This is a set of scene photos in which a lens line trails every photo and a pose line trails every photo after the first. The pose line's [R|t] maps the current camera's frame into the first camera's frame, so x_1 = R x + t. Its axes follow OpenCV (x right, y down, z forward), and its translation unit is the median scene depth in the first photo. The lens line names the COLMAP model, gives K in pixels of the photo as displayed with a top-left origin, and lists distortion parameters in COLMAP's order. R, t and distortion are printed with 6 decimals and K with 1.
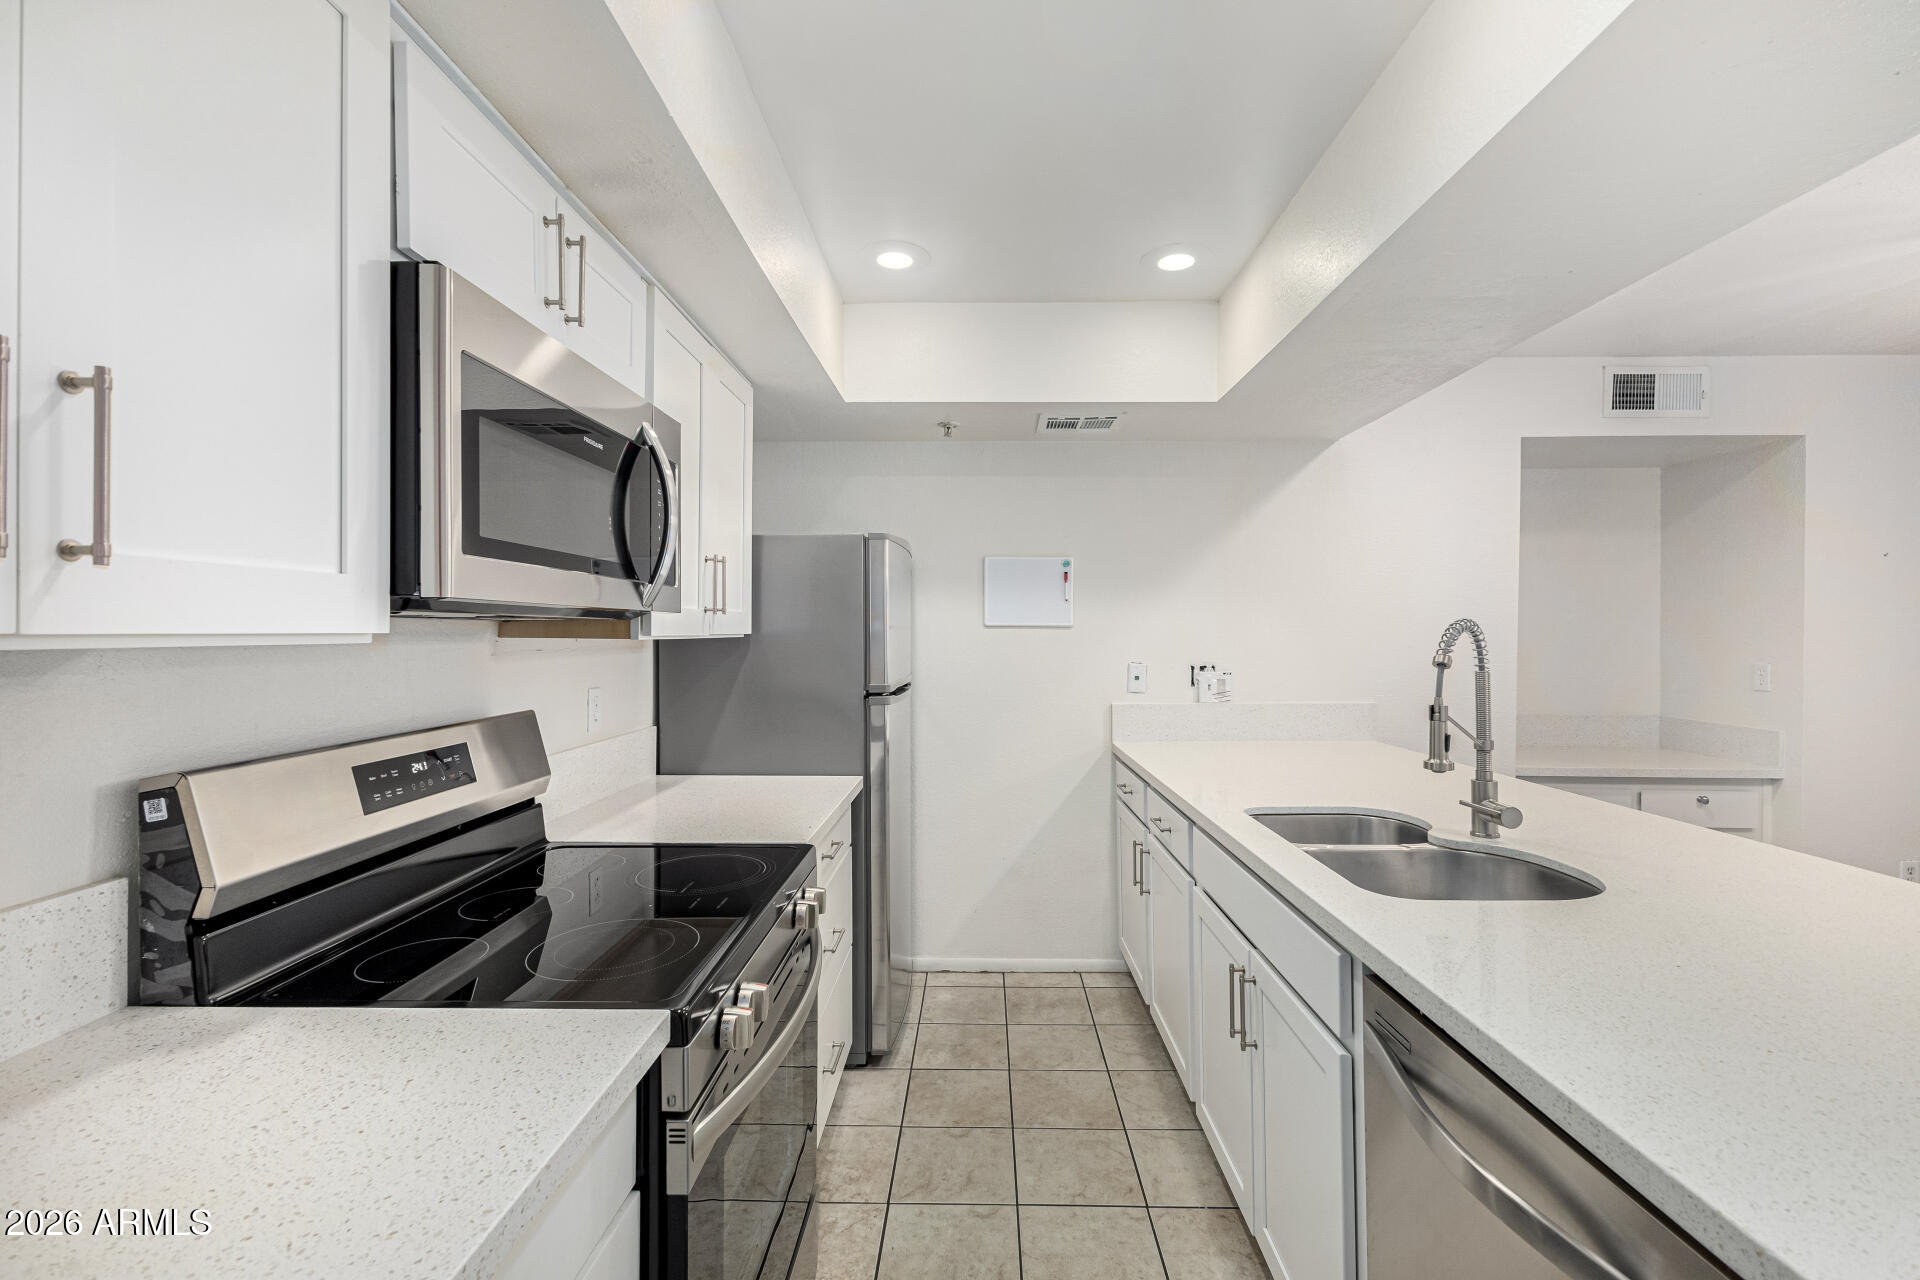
lens RADIAL K [[841.5, 0, 967.2], [0, 841.5, 637.1], [0, 0, 1]] dist [0.008438, -0.000001]
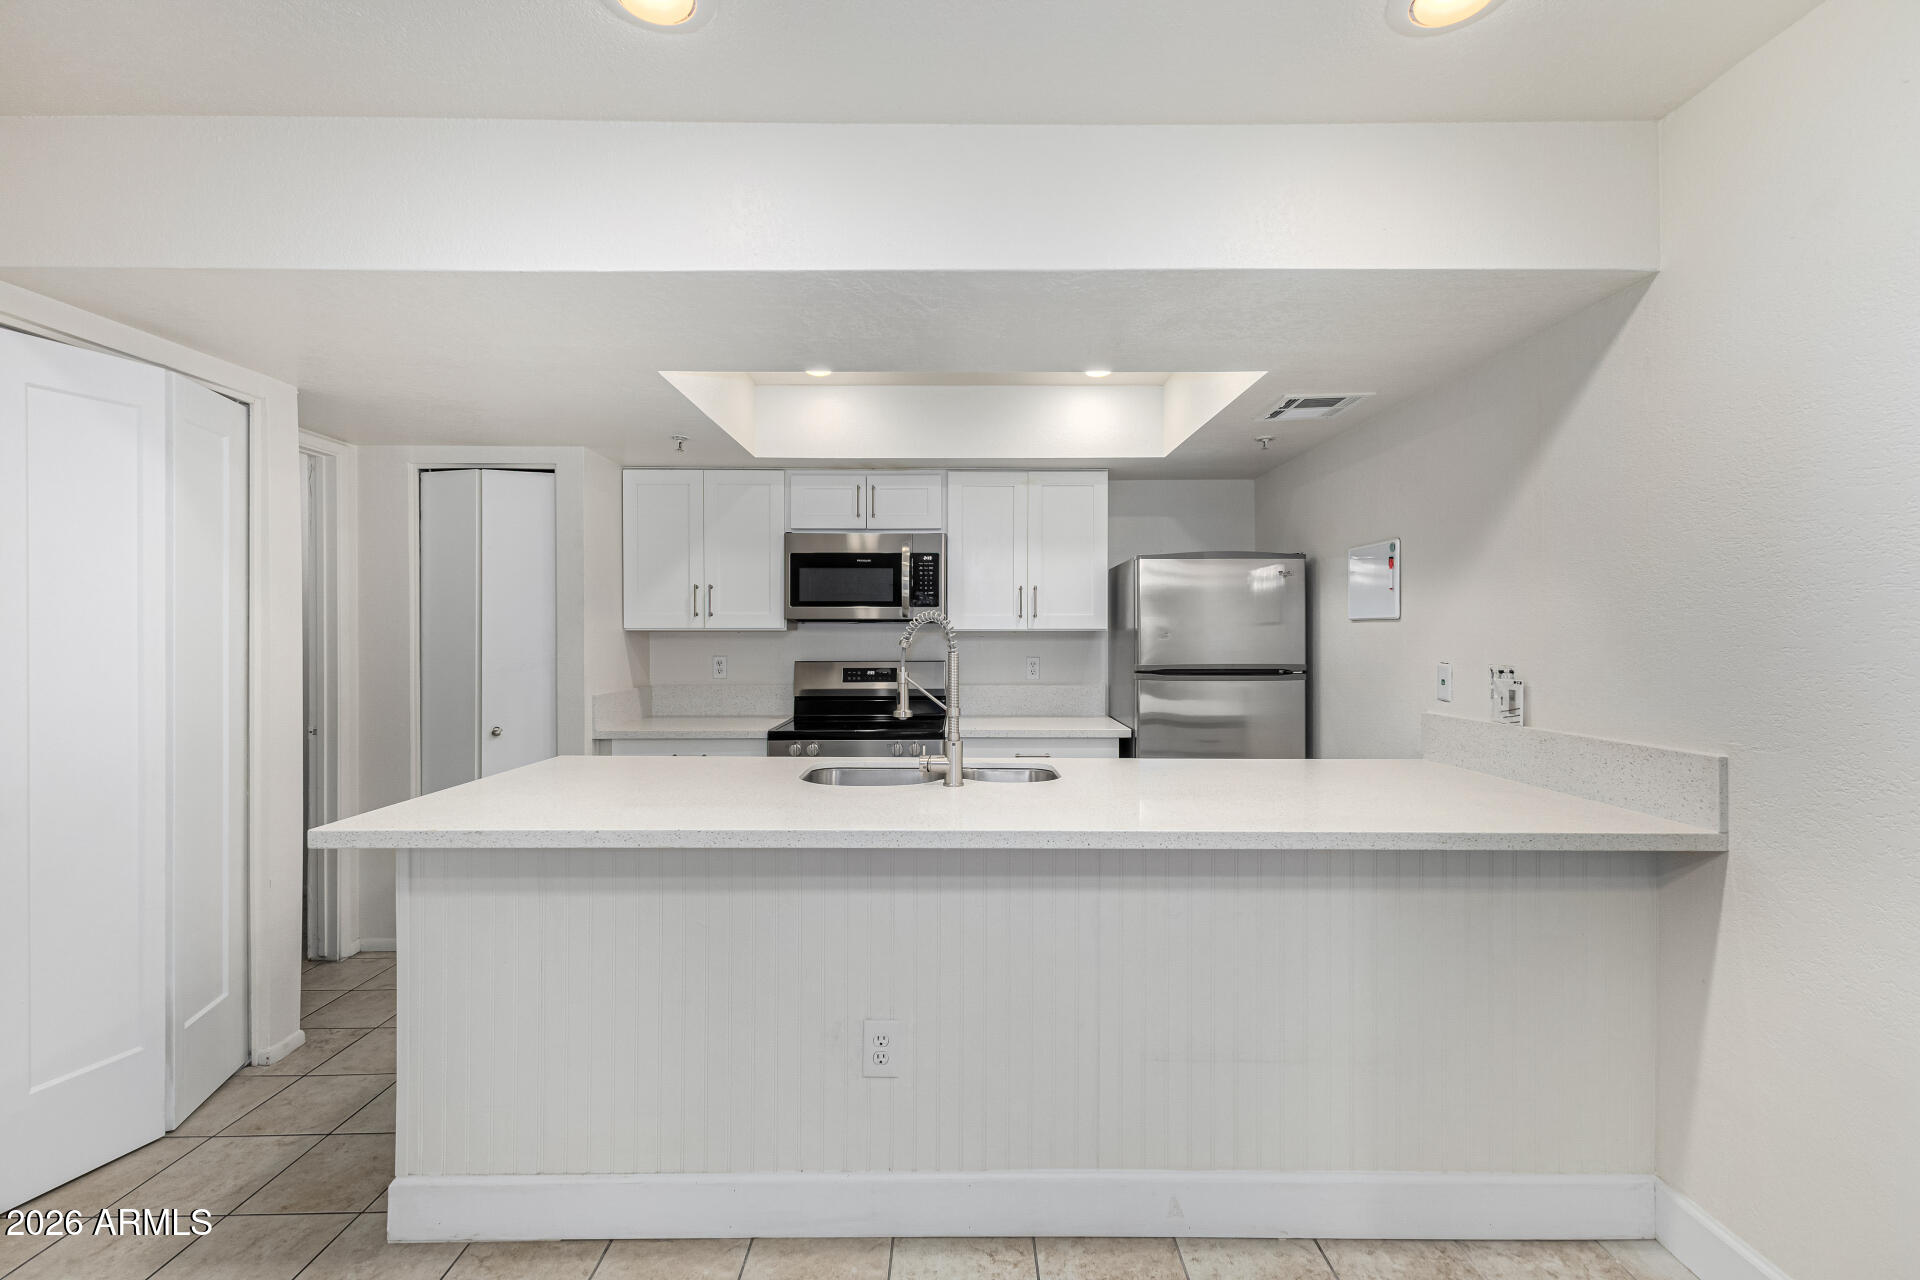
lens RADIAL K [[841.5, 0, 967.2], [0, 841.5, 637.1], [0, 0, 1]] dist [0.008438, -0.000001]
pose [[0.033704, 0.000982, -0.999431, 0.983432], [-0.005659, 0.999984, 0.000792, 0.008481], [0.999416, 0.005629, 0.033709, 0.527317]]
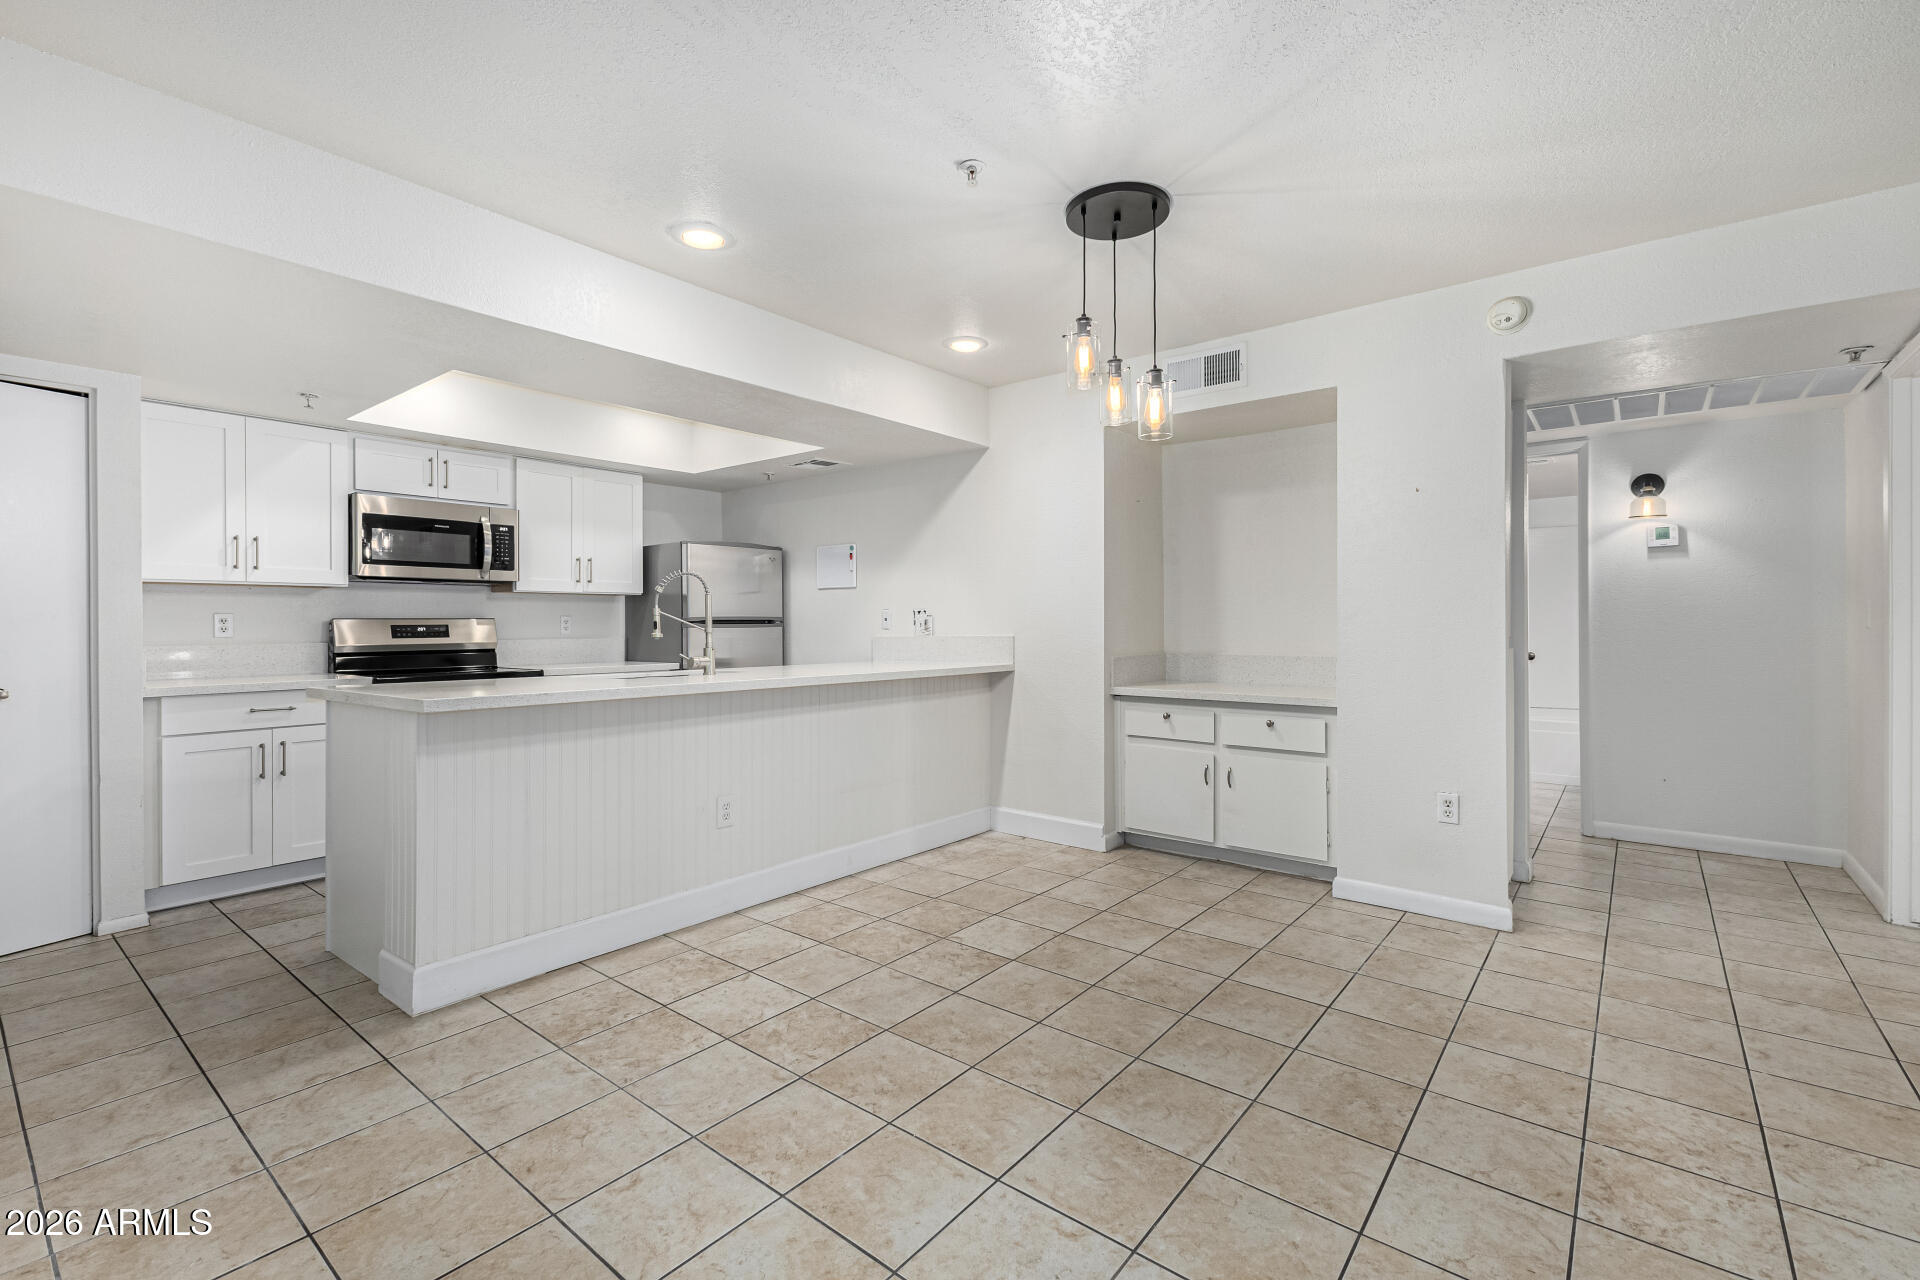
lens RADIAL K [[841.5, 0, 967.2], [0, 841.5, 637.1], [0, 0, 1]] dist [0.008438, -0.000001]
pose [[0.793950, 0.003017, -0.607976, 1.262497], [0.002979, 0.999956, 0.008854, 0.067939], [0.607976, -0.008841, 0.793906, -0.134697]]
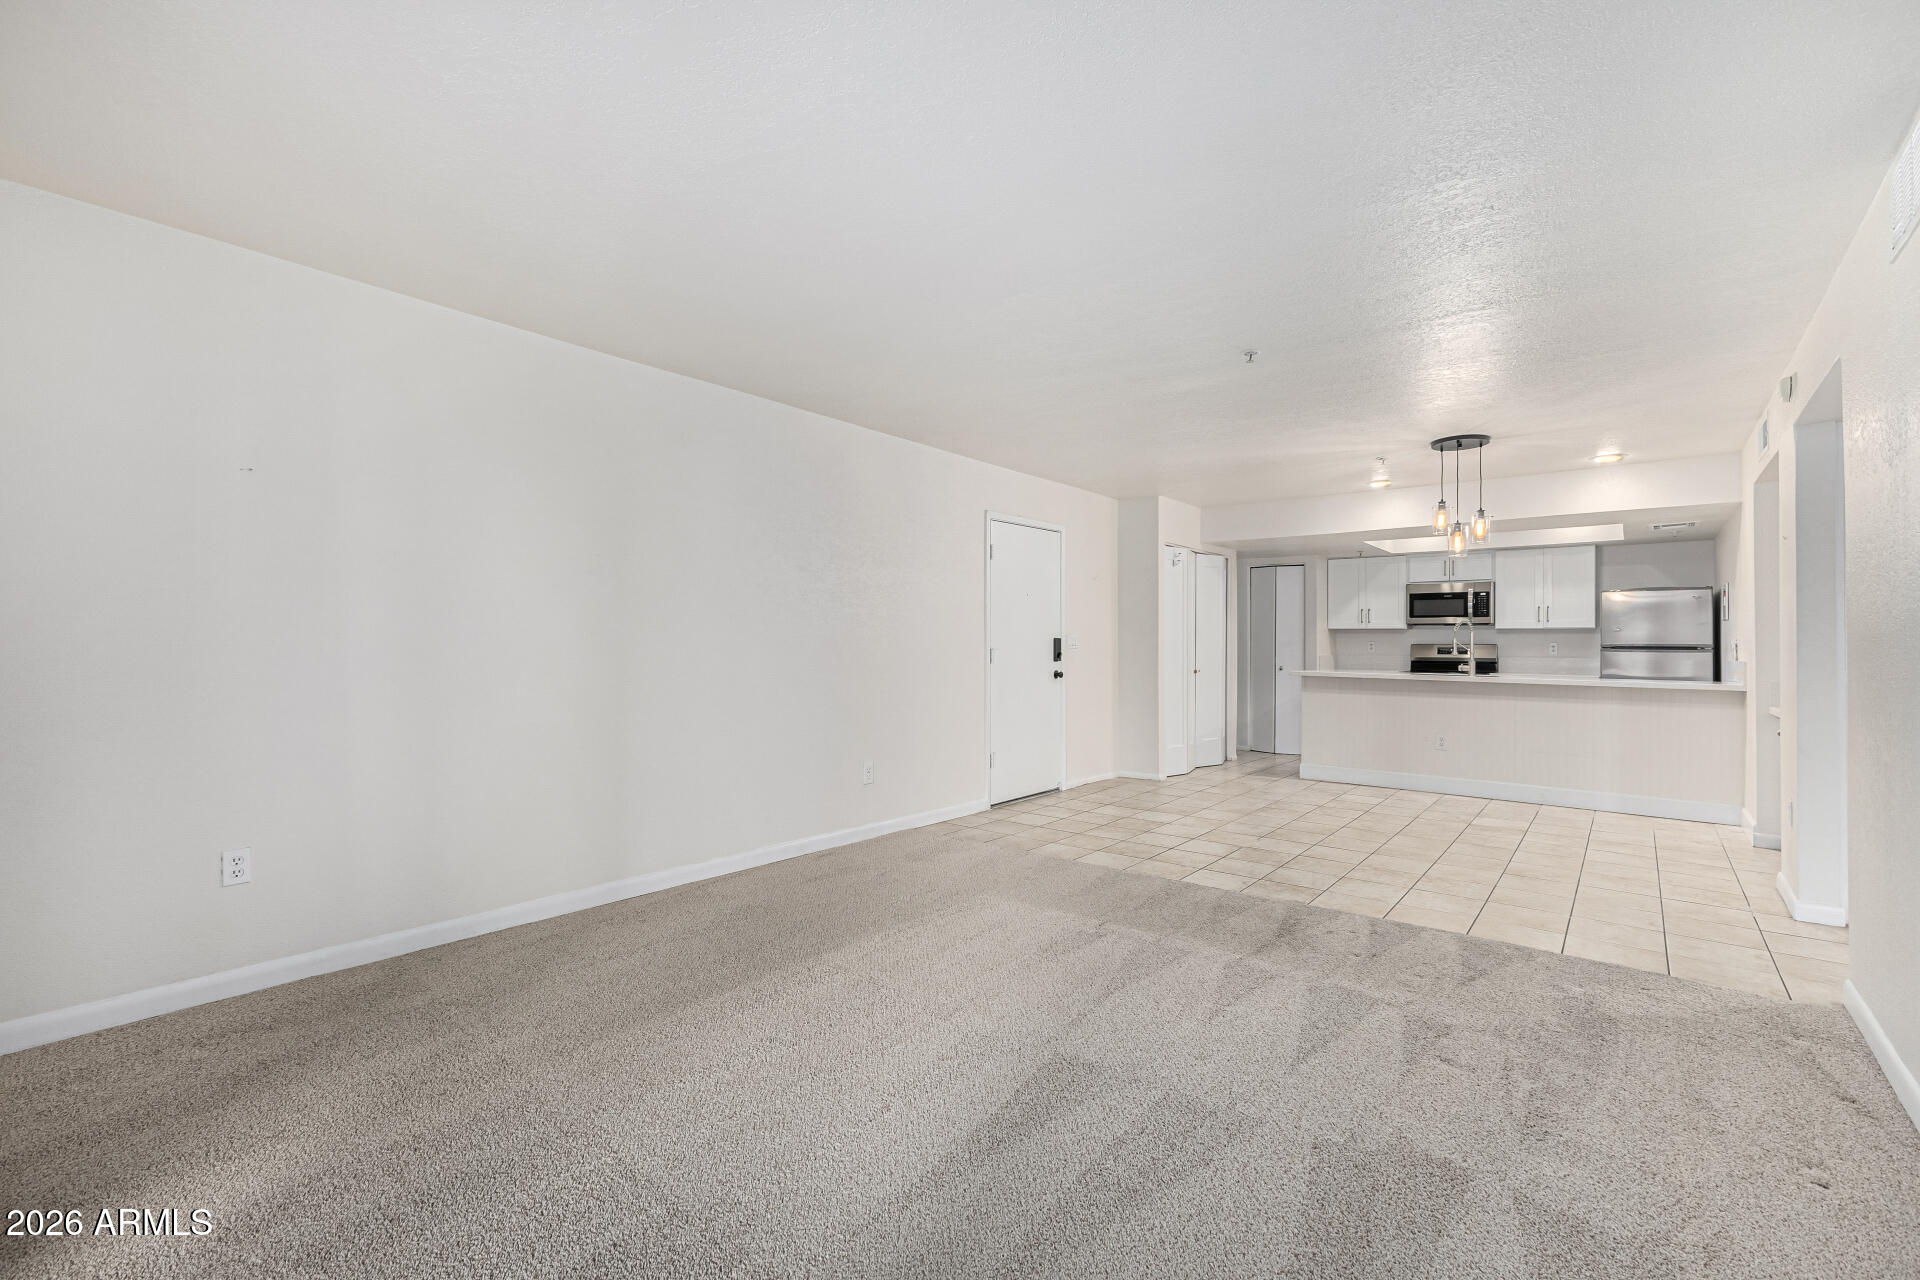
lens RADIAL K [[822.5, 0, 960.0], [0, 822.5, 640.0], [0, 0, 1]] dist [0.012838, 0.000117]
pose [[-0.615205, -0.012494, -0.788268, 2.659965], [-0.014953, 0.999879, -0.004177, 0.067565], [0.788226, 0.009217, -0.615317, 0.795585]]
